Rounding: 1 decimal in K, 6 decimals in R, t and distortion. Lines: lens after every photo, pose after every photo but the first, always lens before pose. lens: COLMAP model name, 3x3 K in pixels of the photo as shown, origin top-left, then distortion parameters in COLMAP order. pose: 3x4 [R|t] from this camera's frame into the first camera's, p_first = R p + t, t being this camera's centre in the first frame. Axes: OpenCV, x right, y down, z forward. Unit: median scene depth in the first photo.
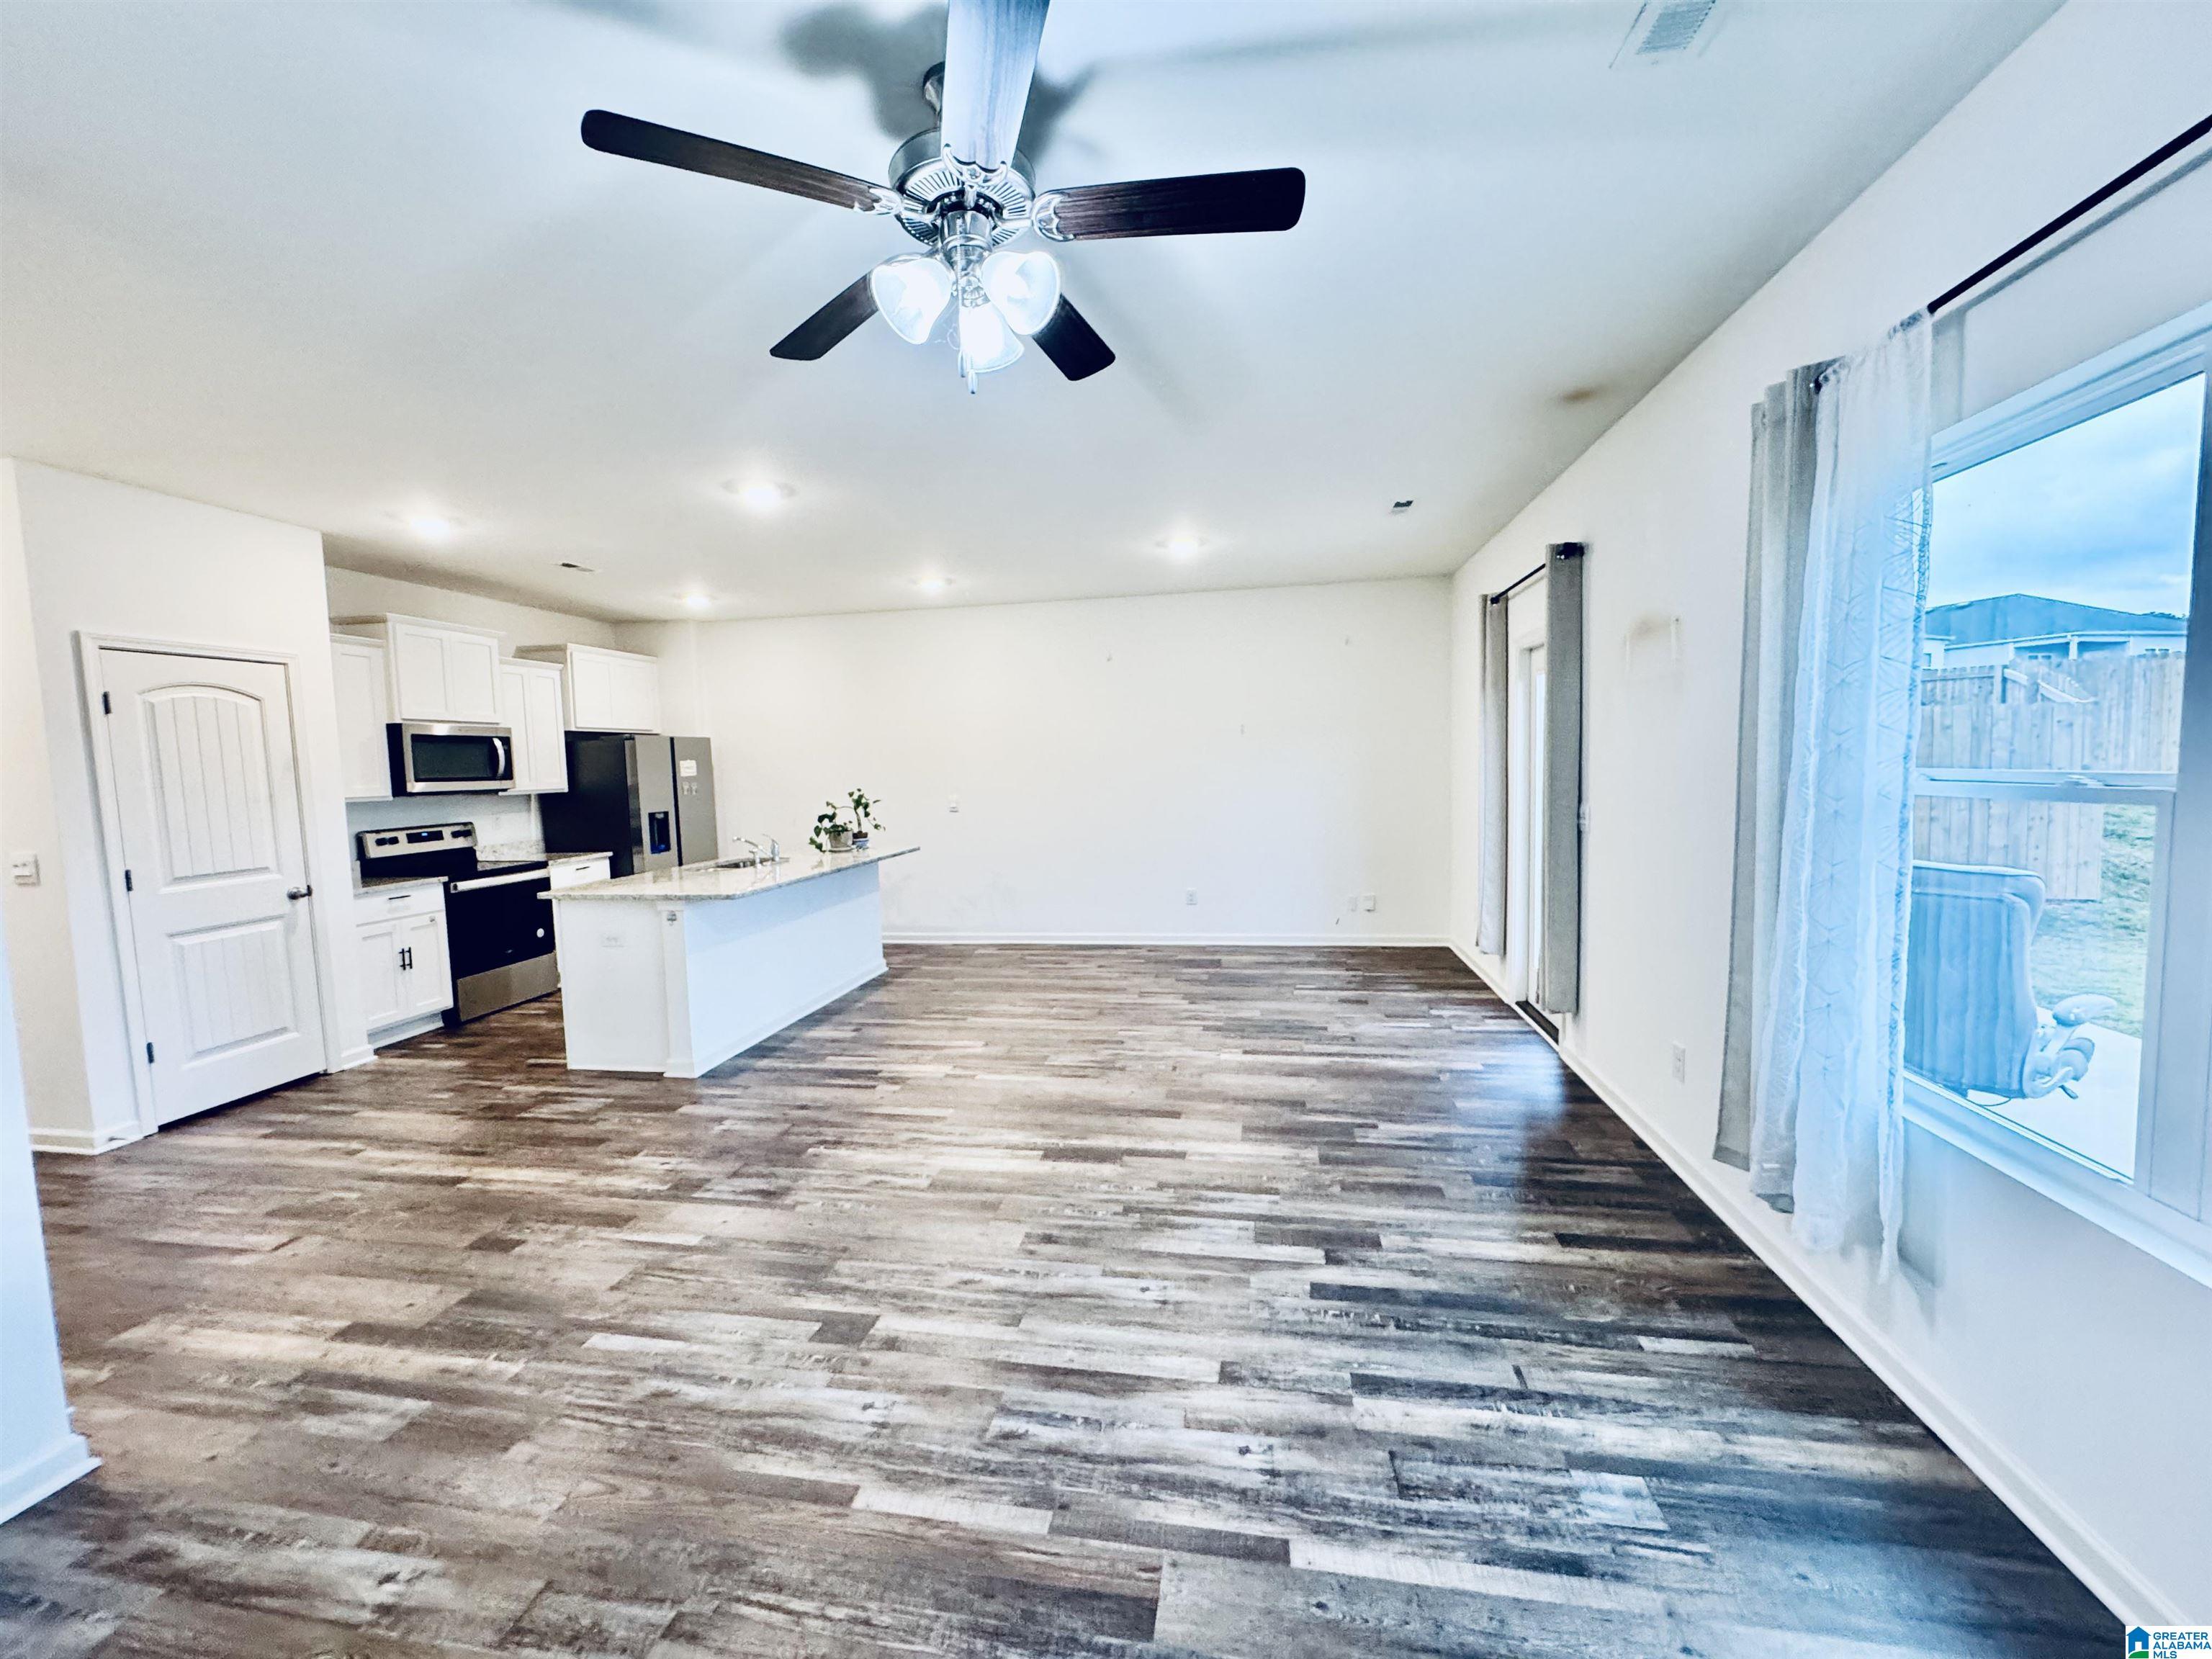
lens RADIAL K [[884.7, 0, 1107.3], [0, 884.7, 837.7], [0, 0, 1]] dist [-0.003298, -0.000581]
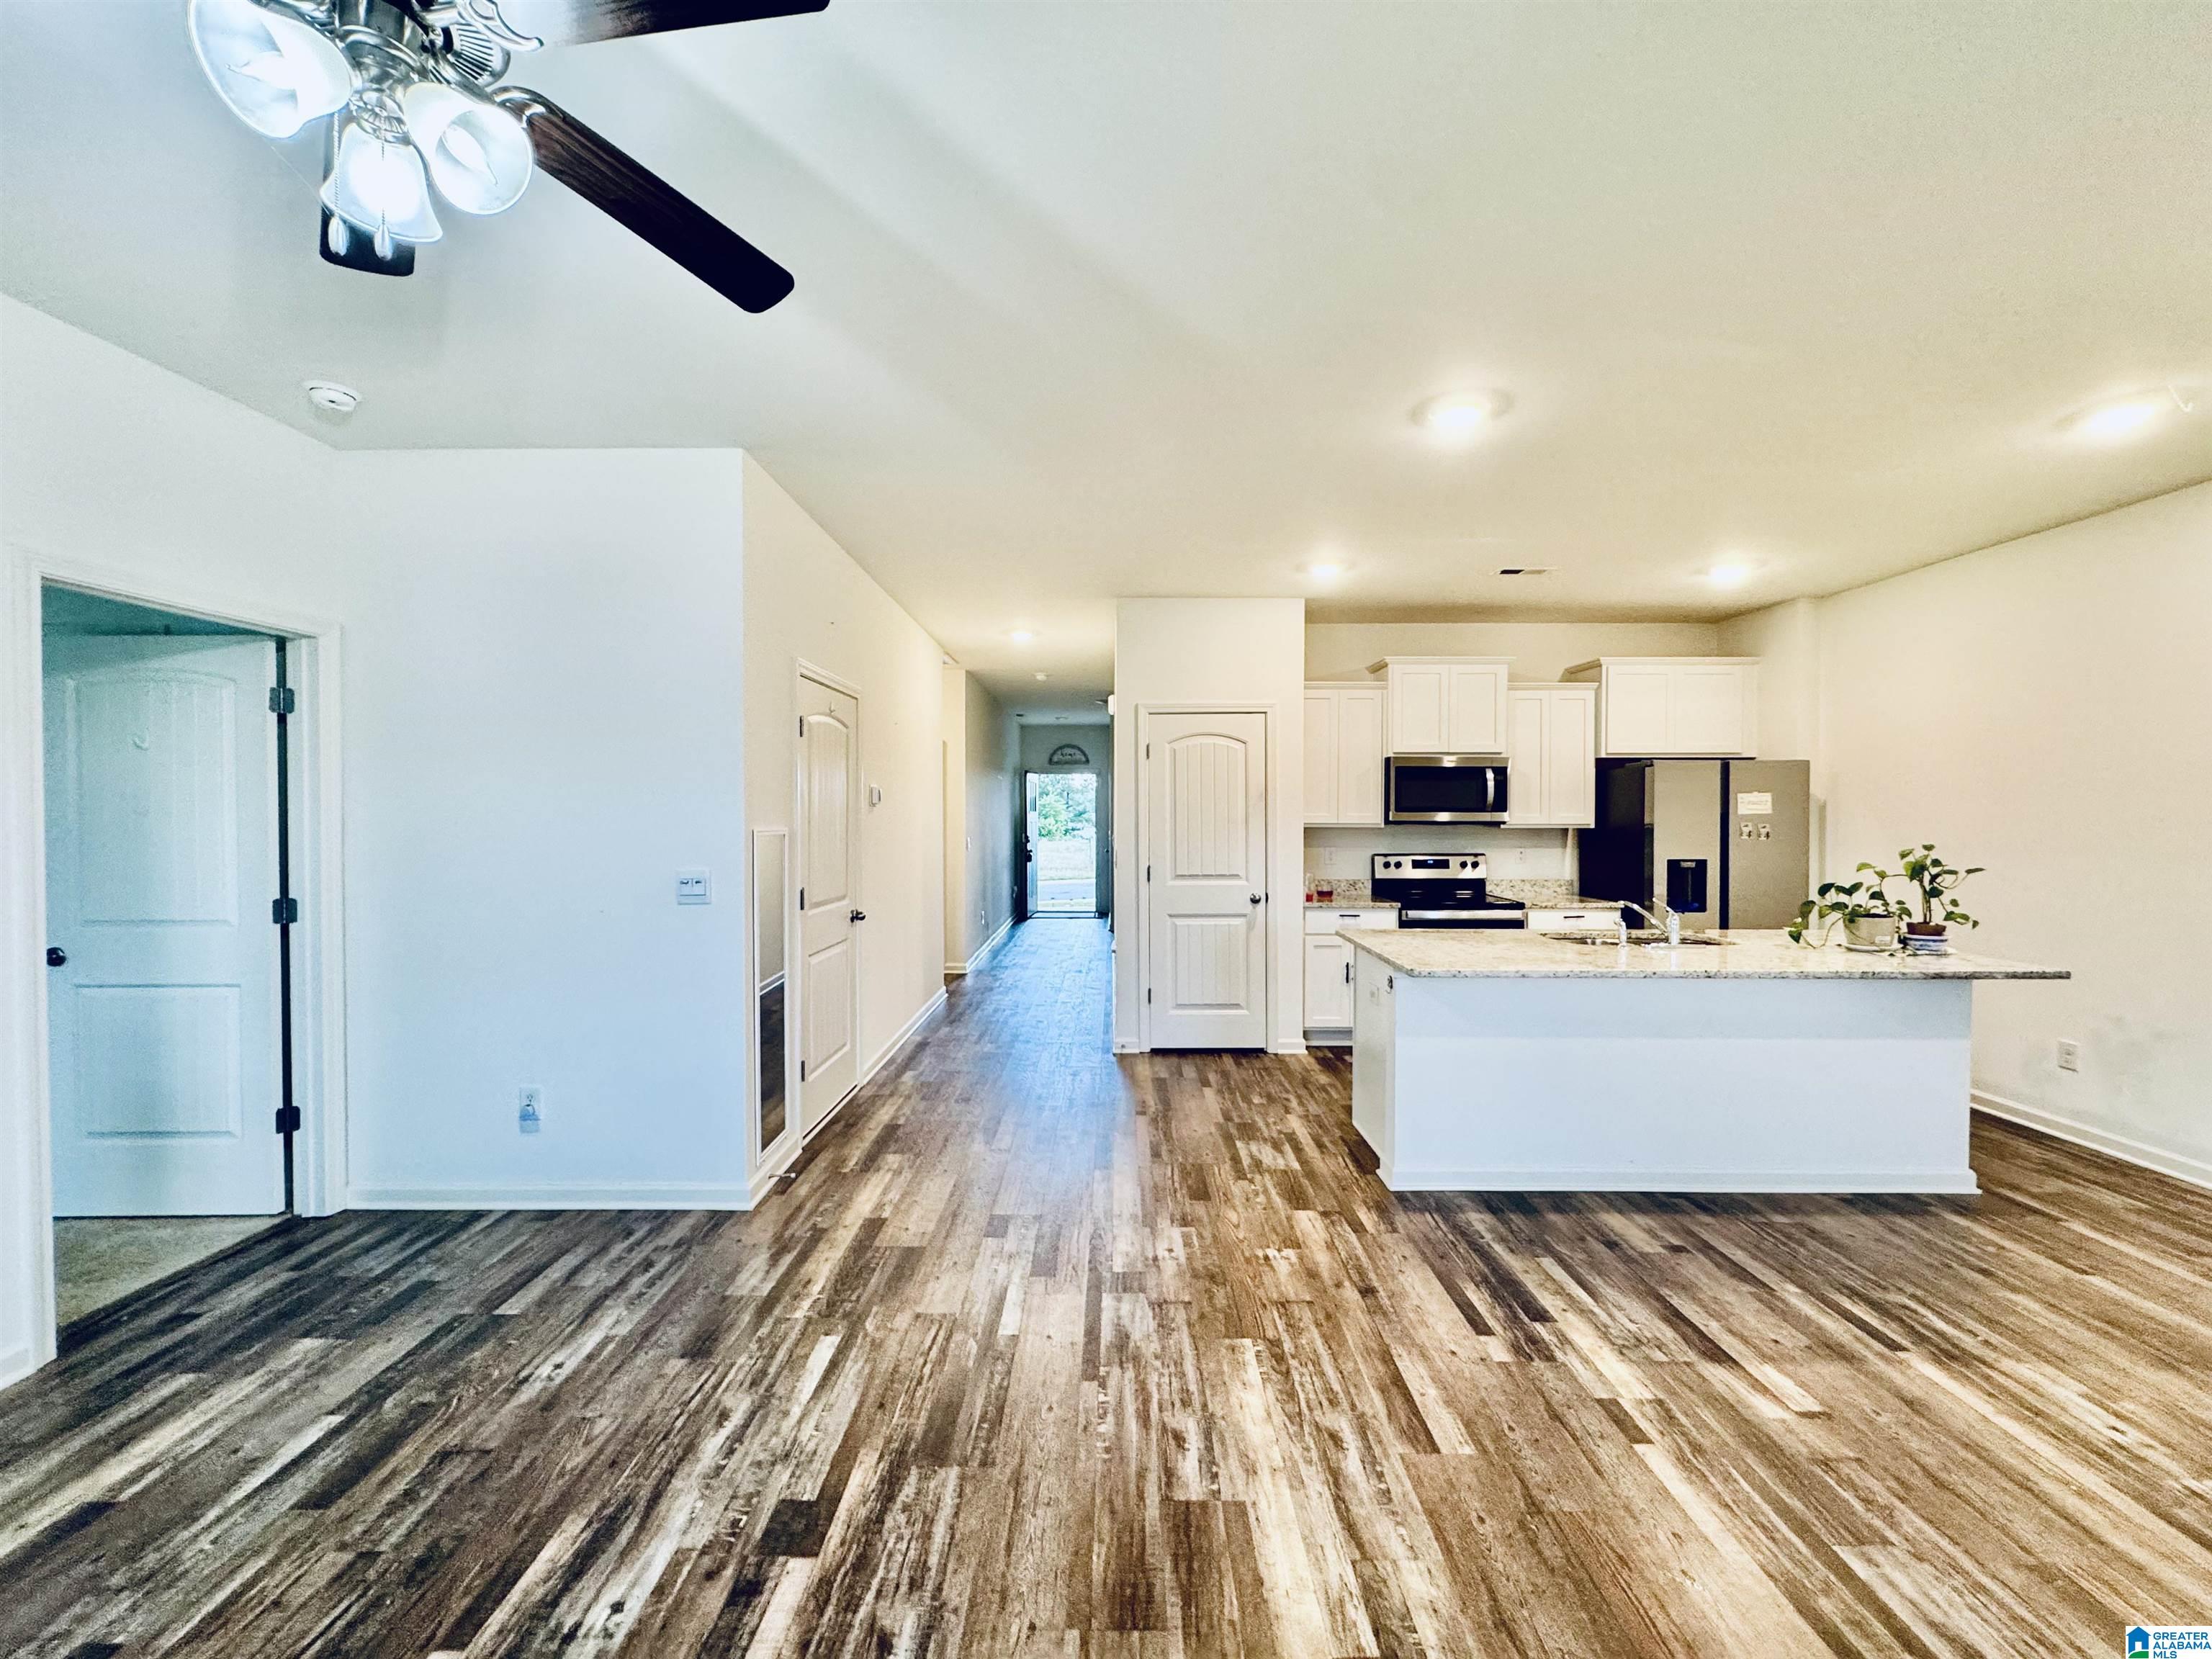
lens RADIAL K [[884.7, 0, 1106.1], [0, 884.7, 824.0], [0, 0, 1]] dist [-0.003298, -0.000581]
pose [[0.164138, 0.037688, -0.985717, 0.286377], [-0.090105, 0.995665, 0.023065, -0.055612], [0.982313, 0.085033, 0.166823, 0.650379]]
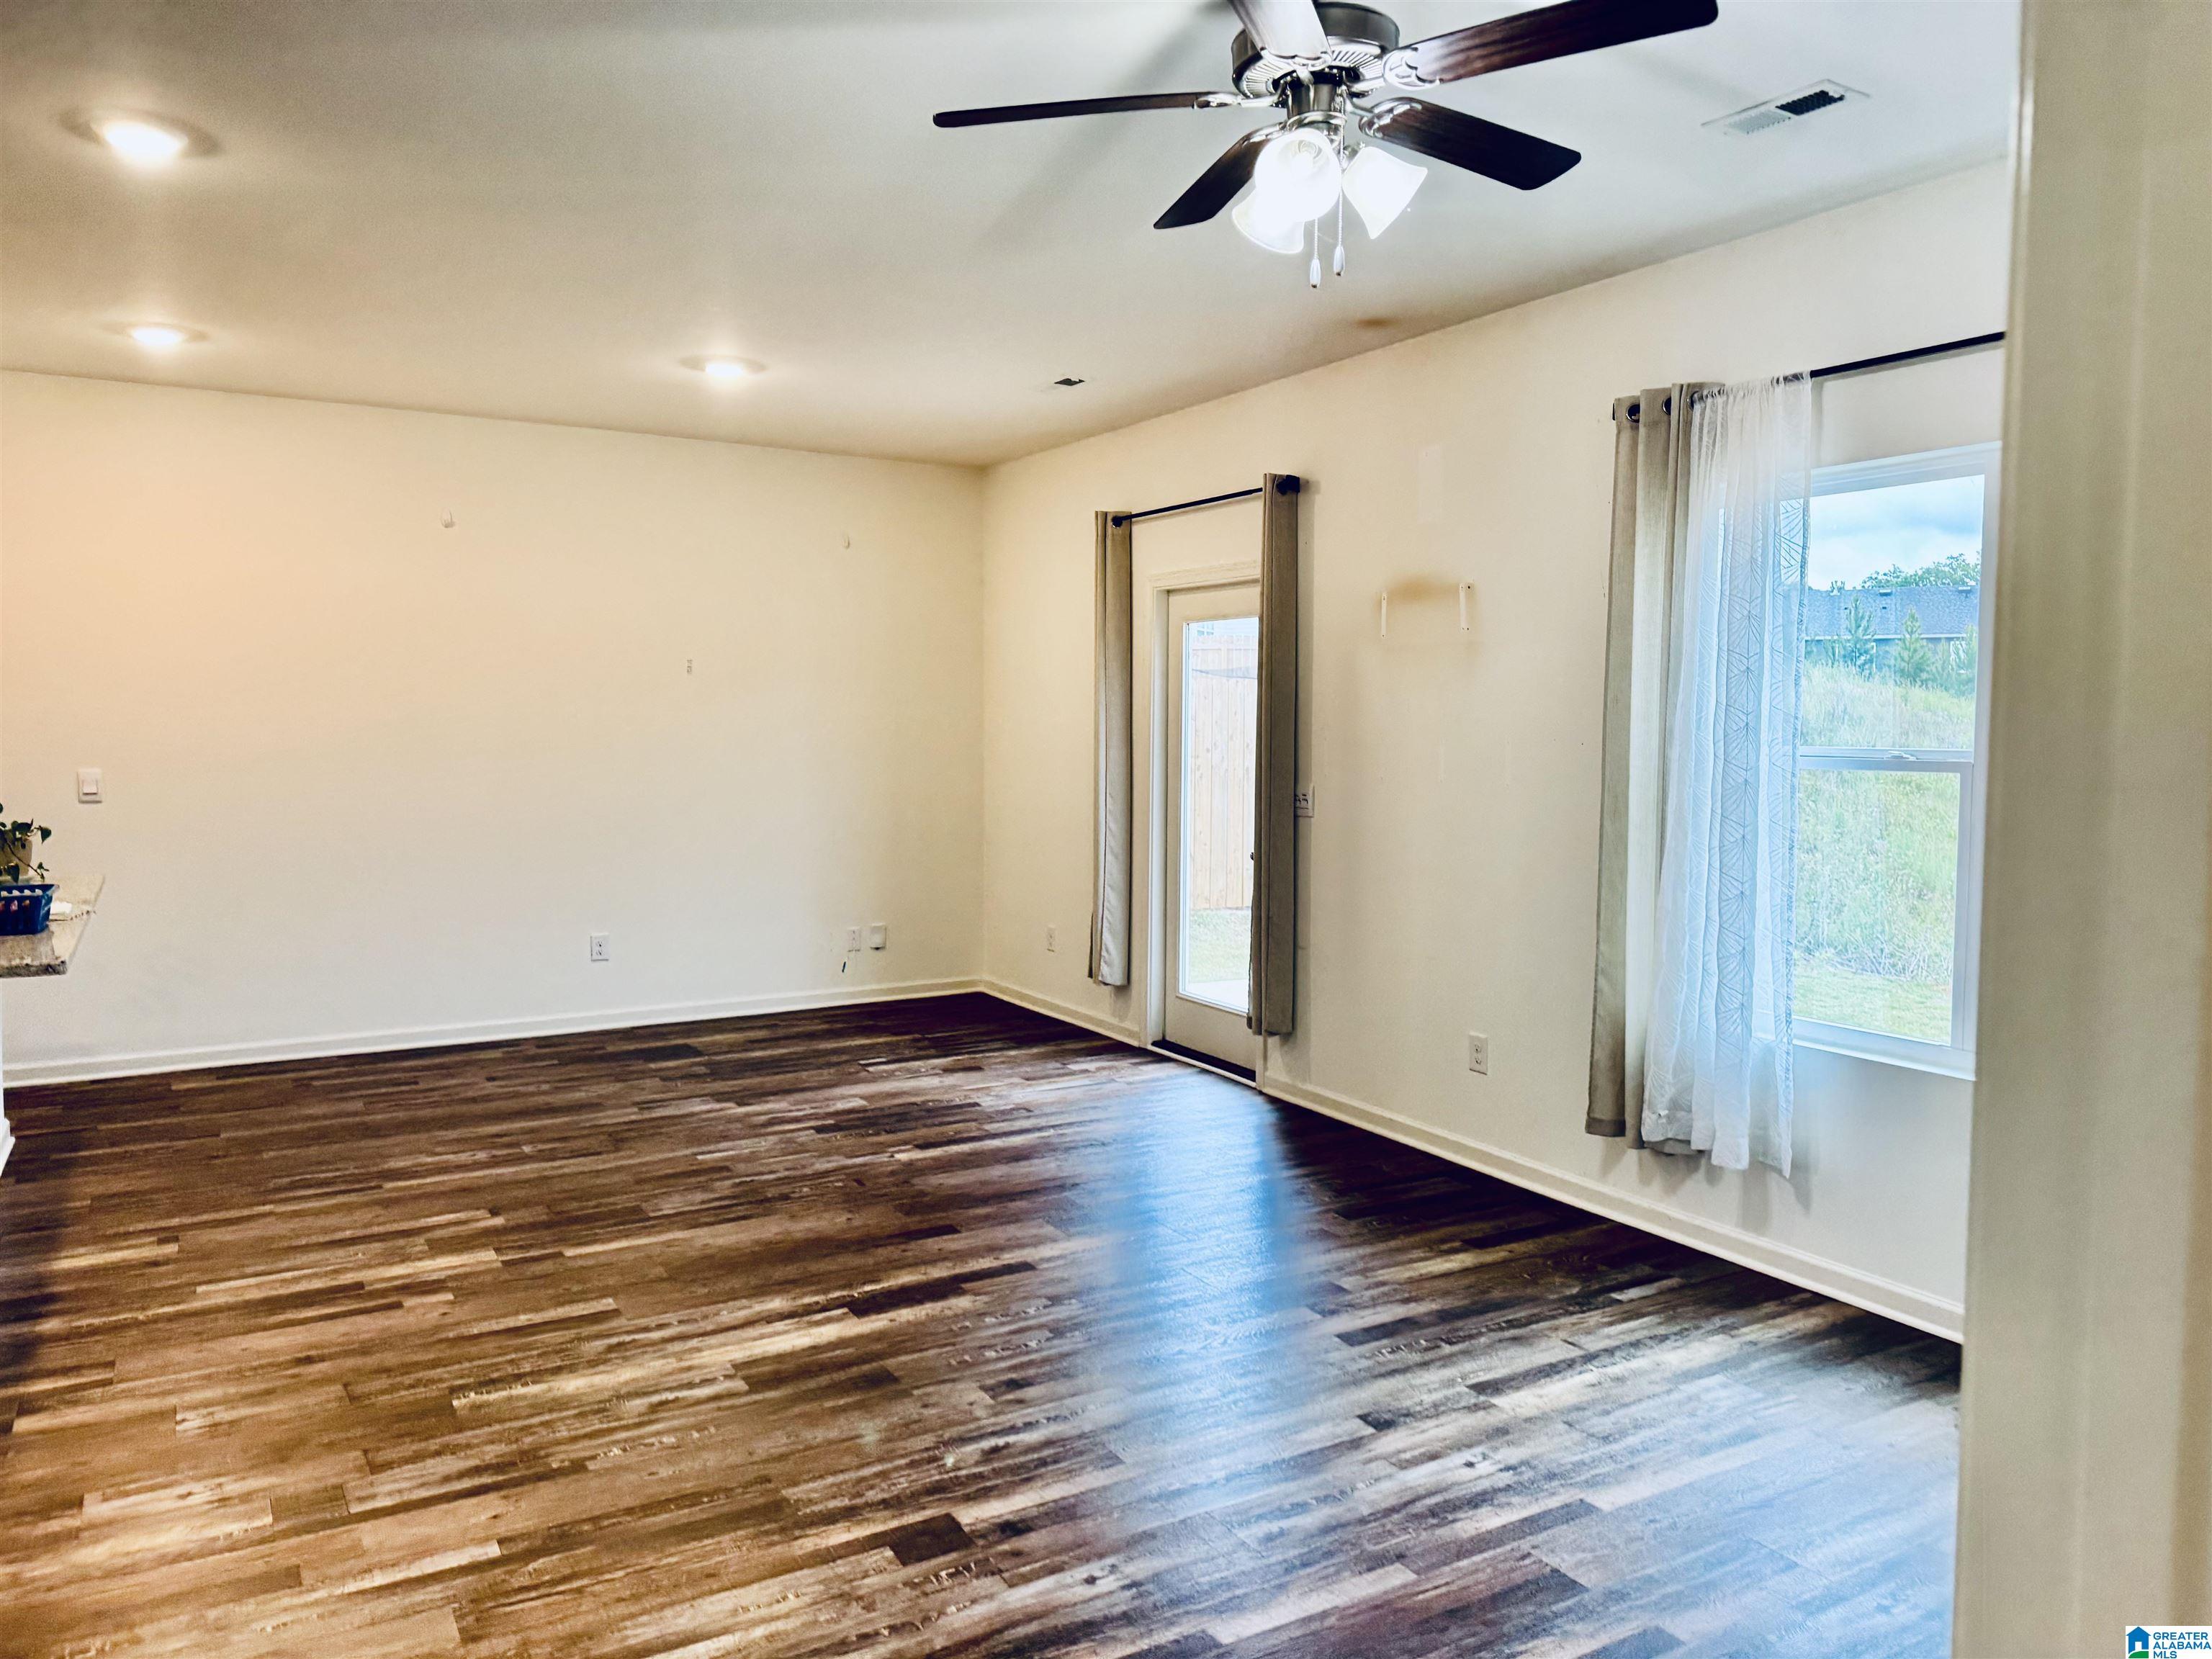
lens RADIAL K [[1564.6, 0, 1109.3], [0, 1564.6, 834.5], [0, 0, 1]] dist [0.027899, -0.031416]
pose [[0.758723, -0.015939, 0.651218, -0.580667], [0.027223, 0.999603, -0.007252, 0.016845], [-0.650844, 0.023230, 0.758856, -0.010603]]
